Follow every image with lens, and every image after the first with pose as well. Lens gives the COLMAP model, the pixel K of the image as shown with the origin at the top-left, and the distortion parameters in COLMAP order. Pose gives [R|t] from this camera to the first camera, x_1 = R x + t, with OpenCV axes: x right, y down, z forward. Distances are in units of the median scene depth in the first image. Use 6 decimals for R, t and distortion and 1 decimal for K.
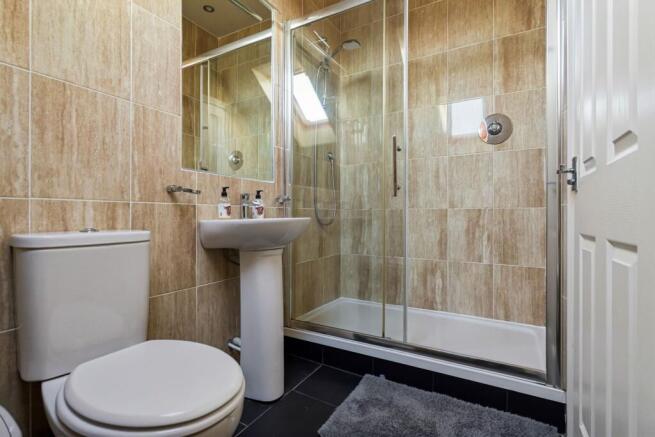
lens RADIAL K [[311.3, 0, 327.5], [0, 311.3, 218.5], [0, 0, 1]] dist [-0.001373, -0.000345]
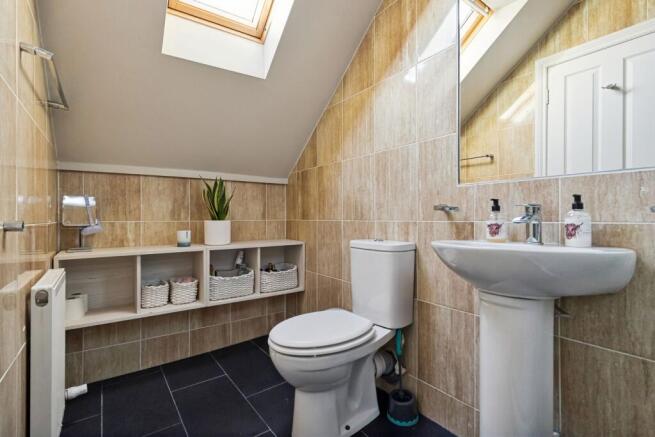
lens RADIAL K [[311.3, 0, 327.5], [0, 311.3, 218.5], [0, 0, 1]] dist [-0.001373, -0.000345]
pose [[-0.421217, 0.000078, -0.906960, 0.663591], [-0.009441, 0.999945, 0.004470, -0.064225], [0.906911, 0.010446, -0.421194, 1.176984]]
